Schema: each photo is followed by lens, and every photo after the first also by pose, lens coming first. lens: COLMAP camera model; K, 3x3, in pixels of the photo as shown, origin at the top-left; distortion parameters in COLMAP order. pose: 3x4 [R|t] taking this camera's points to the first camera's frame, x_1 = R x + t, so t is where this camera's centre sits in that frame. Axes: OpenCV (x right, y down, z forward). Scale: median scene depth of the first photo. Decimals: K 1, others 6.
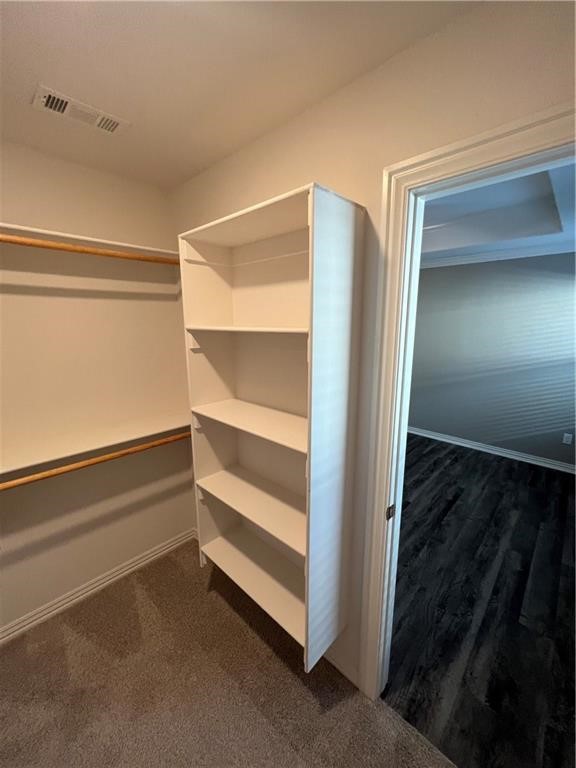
lens RADIAL K [[307.1, 0, 287.9], [0, 307.1, 379.4], [0, 0, 1]] dist [-0.003672, 0.000888]
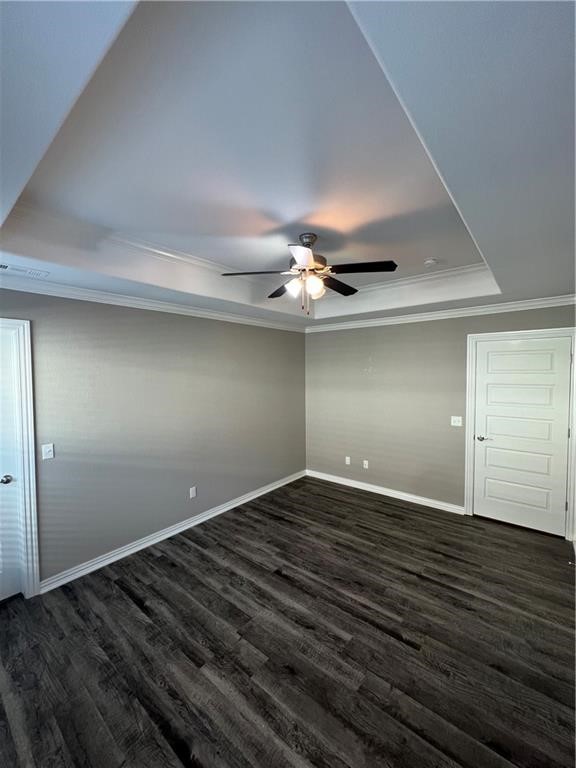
lens RADIAL K [[307.1, 0, 289.6], [0, 307.1, 388.0], [0, 0, 1]] dist [-0.003672, 0.000888]
pose [[0.078050, 0.051945, -0.995595, 1.251525], [-0.169758, 0.984750, 0.038071, -0.272144], [0.982390, 0.166039, 0.085678, 1.281349]]
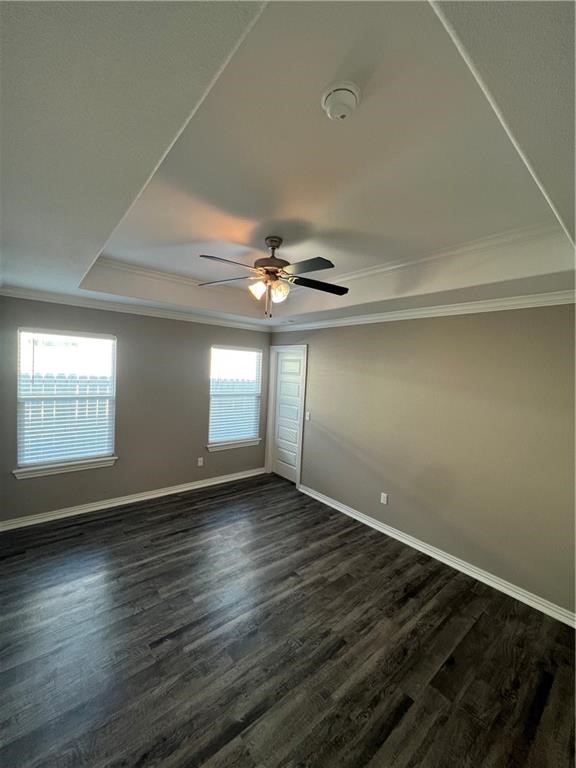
lens RADIAL K [[307.1, 0, 287.2], [0, 307.1, 386.7], [0, 0, 1]] dist [-0.003672, 0.000888]
pose [[-0.992376, -0.057489, 0.109015, 0.079843], [-0.030364, 0.971323, 0.235817, -0.496175], [-0.119445, 0.230709, -0.965663, 2.401951]]
